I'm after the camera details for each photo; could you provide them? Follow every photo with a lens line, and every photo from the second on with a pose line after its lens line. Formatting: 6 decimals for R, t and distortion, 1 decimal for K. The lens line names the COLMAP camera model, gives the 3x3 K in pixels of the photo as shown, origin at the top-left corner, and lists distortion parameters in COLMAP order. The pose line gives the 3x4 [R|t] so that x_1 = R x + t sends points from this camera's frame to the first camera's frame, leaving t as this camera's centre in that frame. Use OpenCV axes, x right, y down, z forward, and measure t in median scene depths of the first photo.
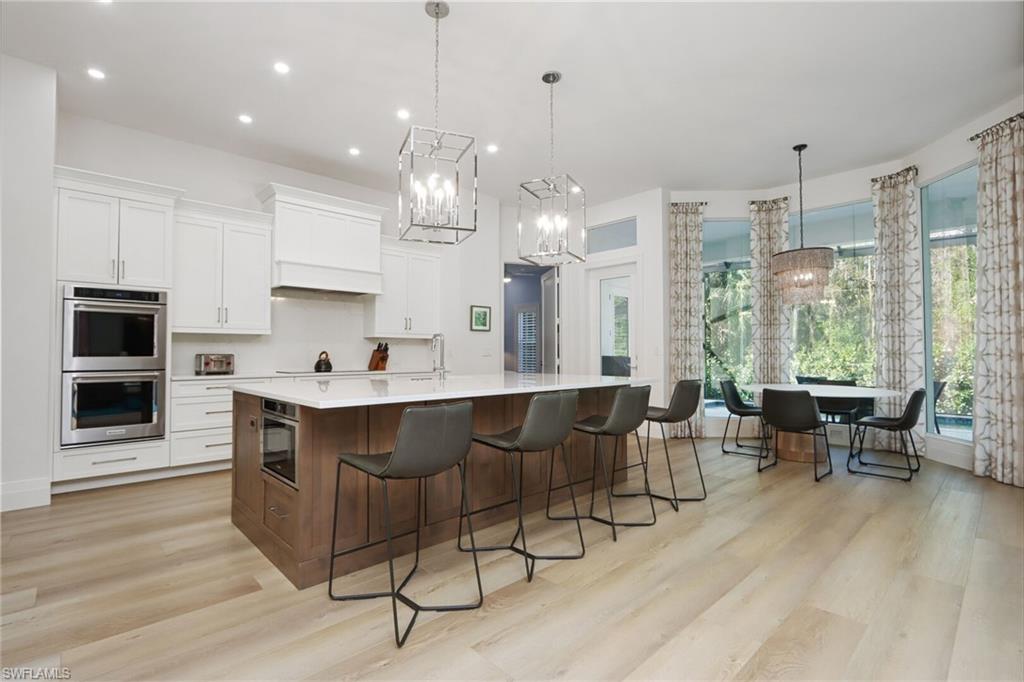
lens RADIAL K [[474.6, 0, 507.4], [0, 474.6, 341.4], [0, 0, 1]] dist [-0.012959, 0.000272]
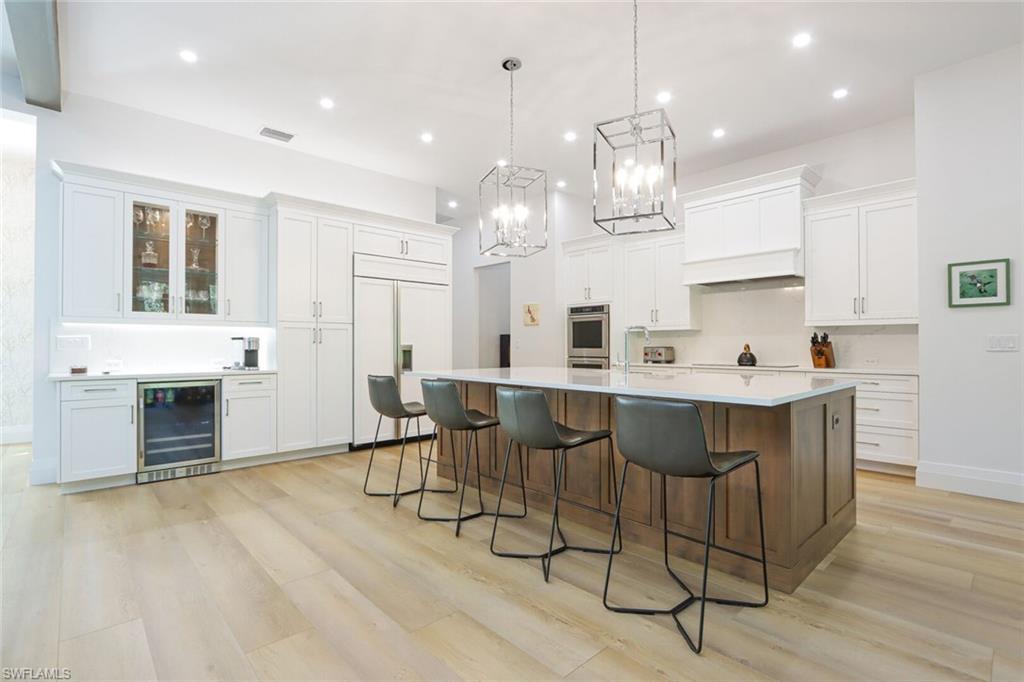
lens RADIAL K [[485.0, 0, 512.0], [0, 485.0, 341.0], [0, 0, 1]] dist [-0.001195, -0.000219]
pose [[-0.006199, -0.007510, -0.999953, 0.805121], [0.026708, 0.999614, -0.007673, 0.012904], [0.999624, -0.026754, -0.005996, 0.726195]]
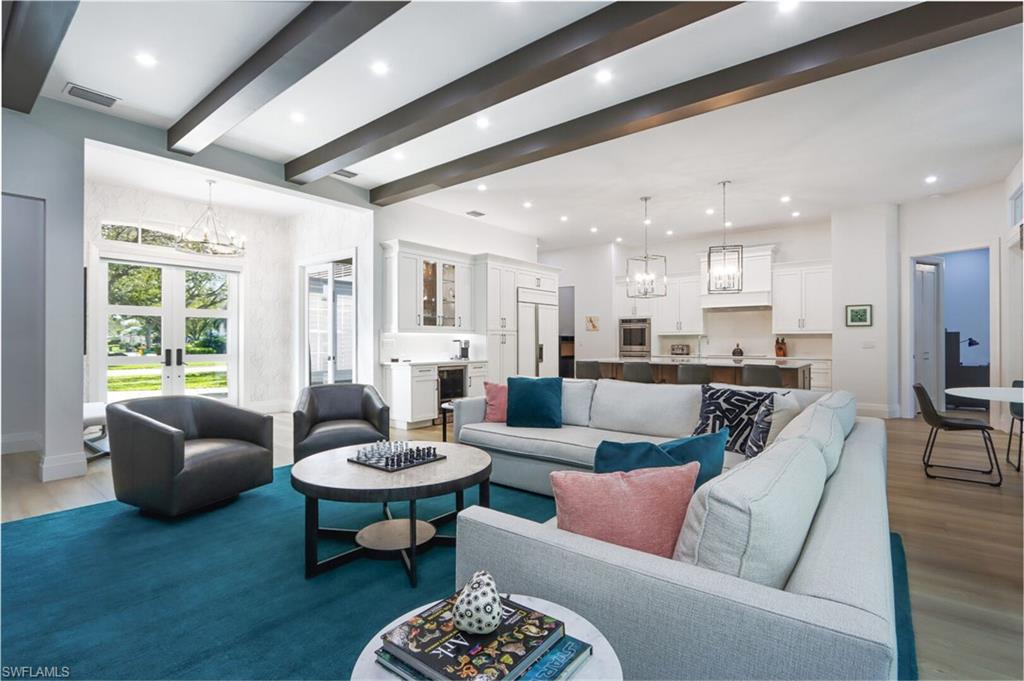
lens RADIAL K [[474.6, 0, 507.4], [0, 474.6, 340.9], [0, 0, 1]] dist [-0.012959, 0.000272]
pose [[0.140642, 0.001355, -0.990060, 1.524590], [0.026230, 0.999643, 0.005094, -0.023496], [0.989713, -0.026685, 0.140556, -0.024362]]
